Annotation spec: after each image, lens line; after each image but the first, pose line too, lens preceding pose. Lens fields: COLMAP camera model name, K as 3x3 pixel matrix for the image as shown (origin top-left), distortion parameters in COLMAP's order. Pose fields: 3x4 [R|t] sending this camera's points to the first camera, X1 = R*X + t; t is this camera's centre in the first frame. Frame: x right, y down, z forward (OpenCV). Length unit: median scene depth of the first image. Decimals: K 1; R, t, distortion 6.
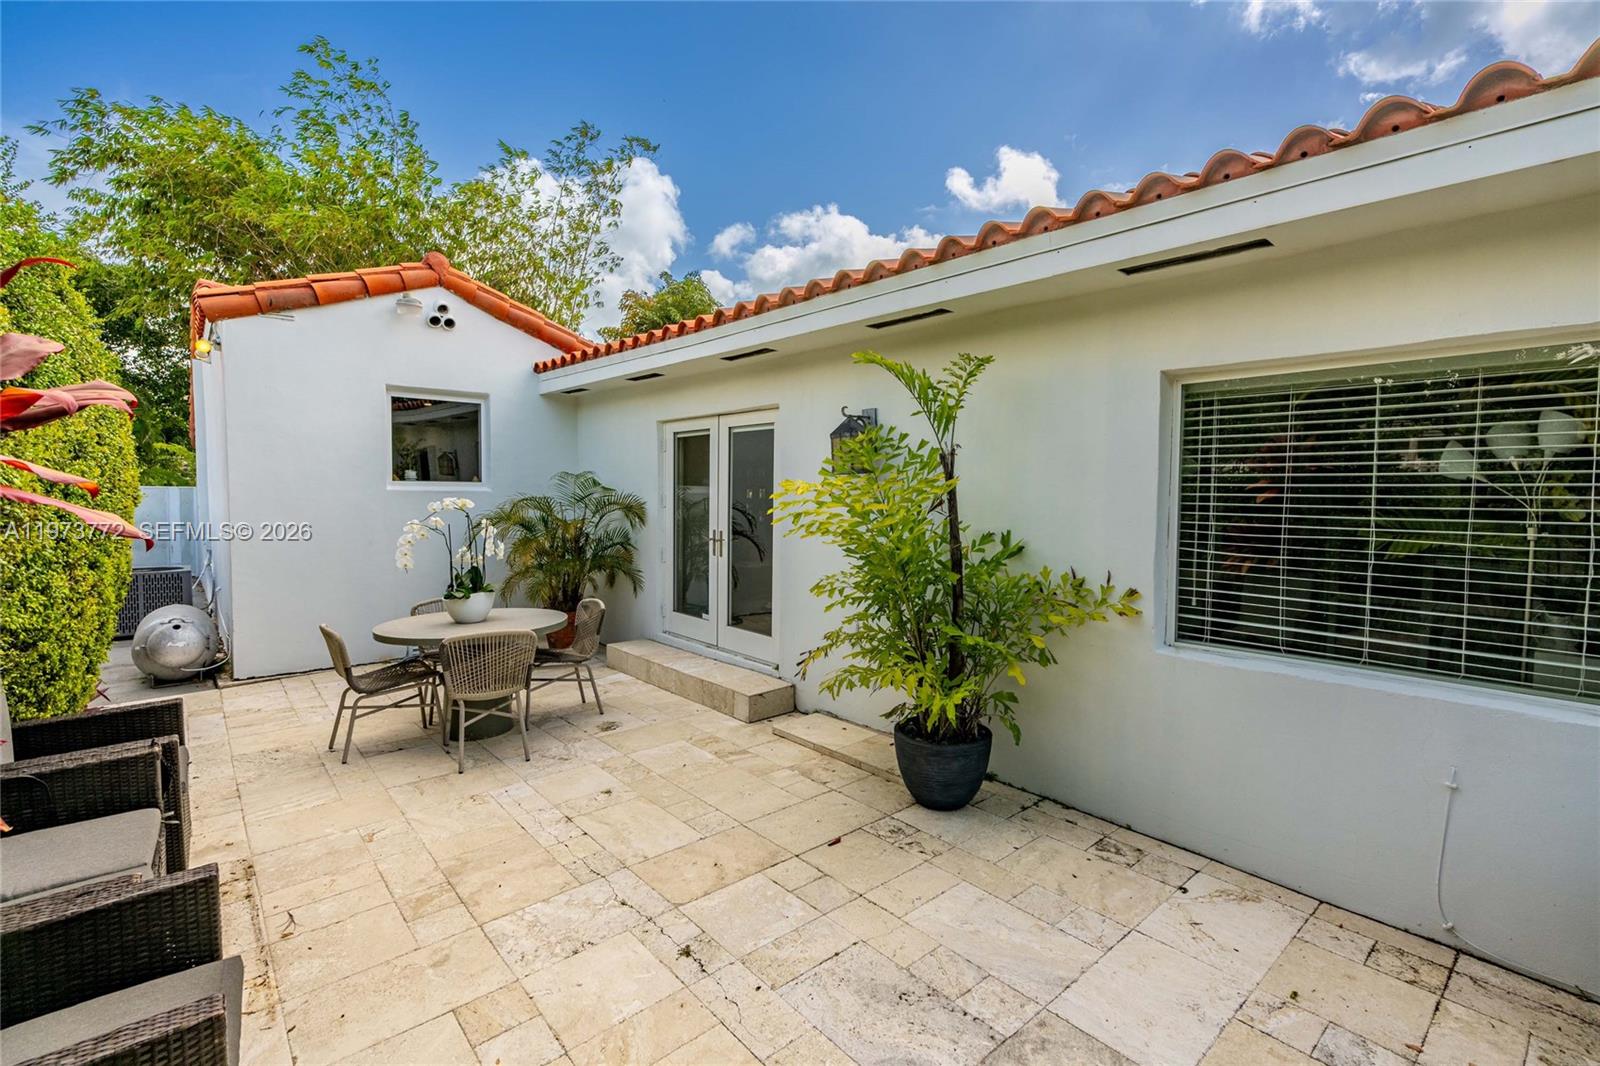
lens RADIAL K [[711.8, 0, 795.6], [0, 711.8, 533.0], [0, 0, 1]] dist [-0.001271, -0.000006]
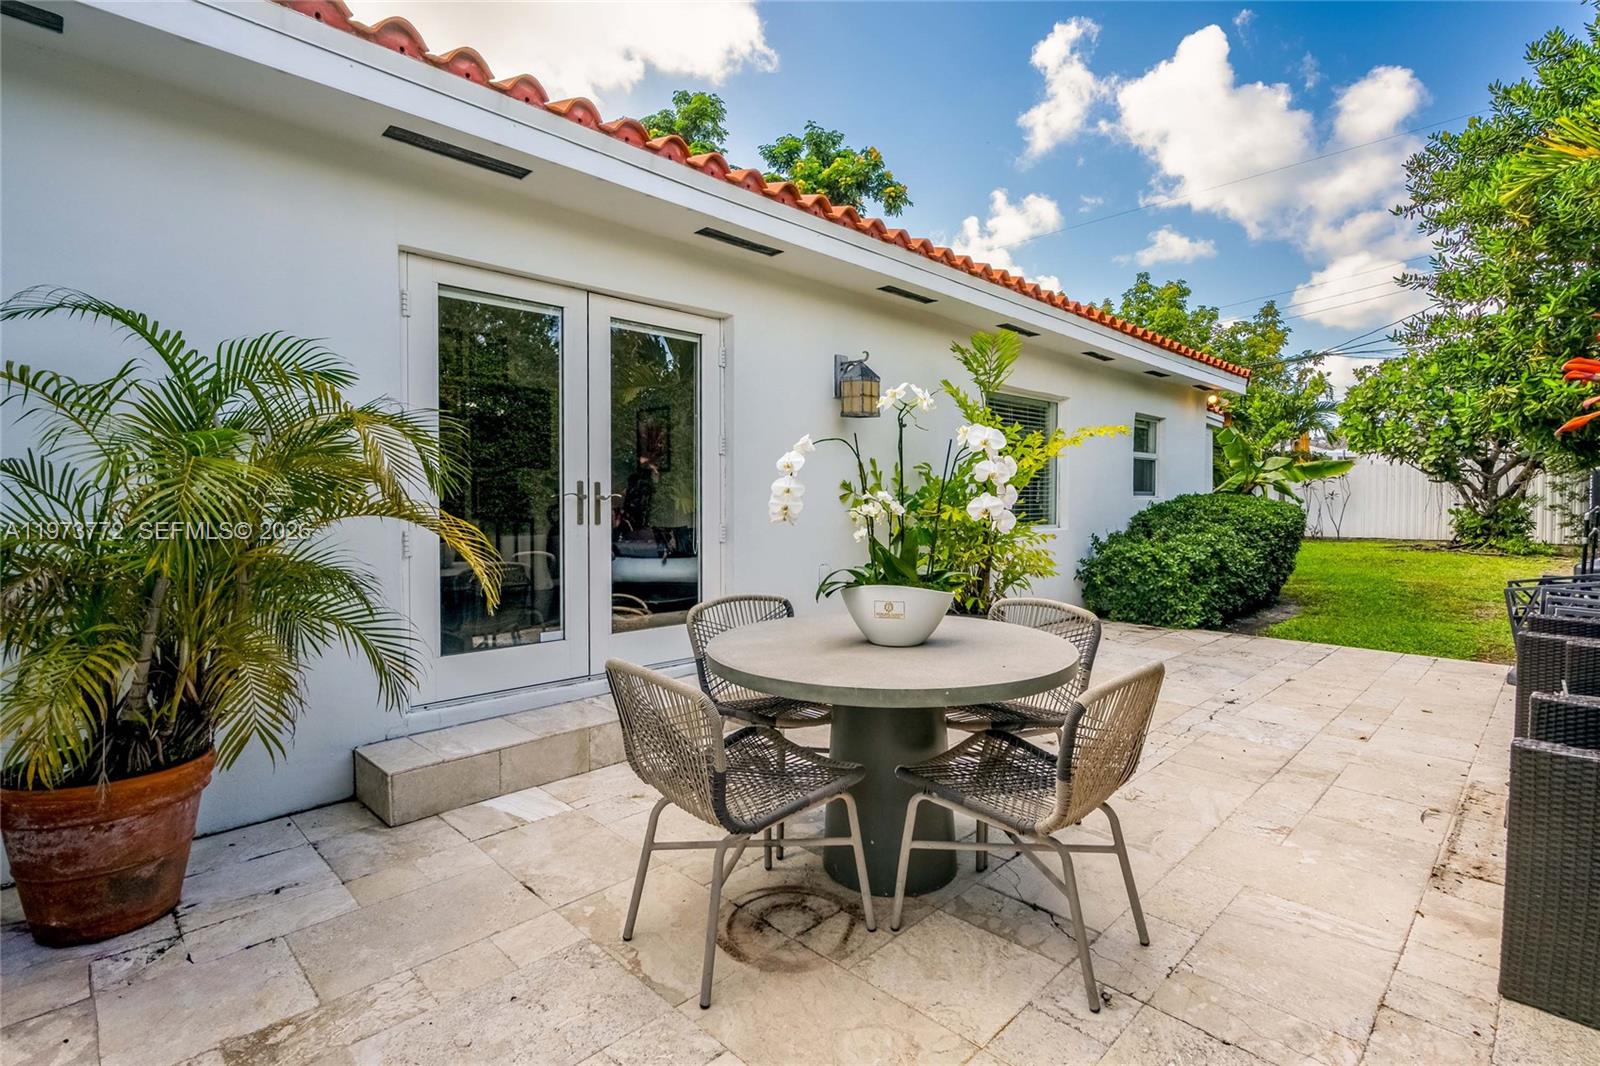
lens RADIAL K [[758.4, 0, 798.2], [0, 758.4, 525.4], [0, 0, 1]] dist [0.000853, 0.000020]
pose [[-0.061332, -0.054970, 0.996603, -1.022394], [0.045722, 0.997279, 0.057821, 0.005835], [-0.997070, 0.049113, -0.058651, 1.150714]]
